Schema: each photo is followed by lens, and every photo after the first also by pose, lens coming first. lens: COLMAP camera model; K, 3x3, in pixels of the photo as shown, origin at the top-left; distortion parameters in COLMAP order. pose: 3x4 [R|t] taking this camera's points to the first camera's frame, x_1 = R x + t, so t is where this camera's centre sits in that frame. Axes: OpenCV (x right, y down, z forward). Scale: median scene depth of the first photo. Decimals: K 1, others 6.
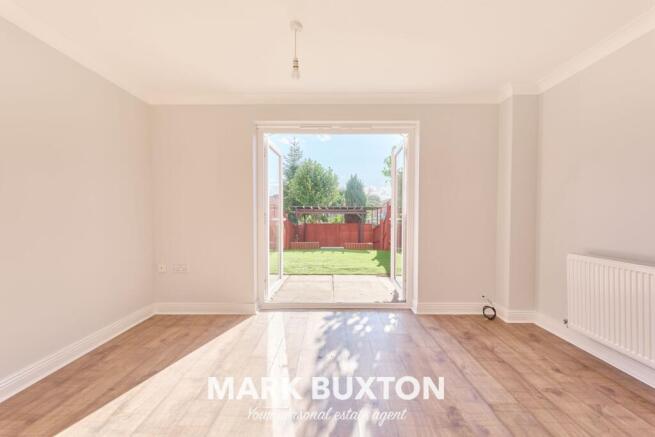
lens RADIAL K [[267.8, 0, 329.3], [0, 267.8, 219.2], [0, 0, 1]] dist [0.000015, -0.000791]
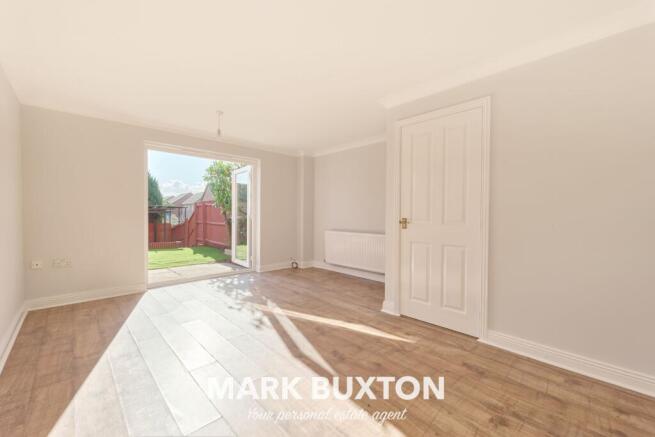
lens RADIAL K [[267.8, 0, 326.2], [0, 267.8, 220.0], [0, 0, 1]] dist [0.000015, -0.000791]
pose [[0.722143, -0.008230, 0.691694, -0.269706], [0.006488, 0.999966, 0.005125, 0.005930], [-0.691713, 0.000787, 0.722172, -0.260585]]
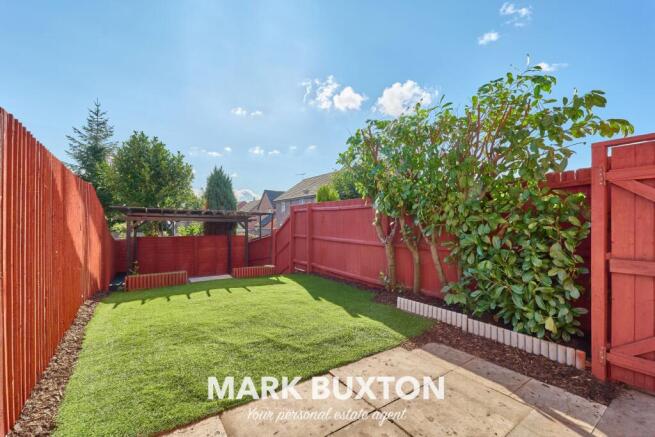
lens RADIAL K [[267.8, 0, 333.1], [0, 267.8, 217.8], [0, 0, 1]] dist [0.000015, -0.000791]
pose [[0.810732, 0.011776, 0.585300, -0.206996], [0.006038, 0.999576, -0.028474, -0.021786], [-0.585387, 0.026619, 0.810317, 0.658205]]
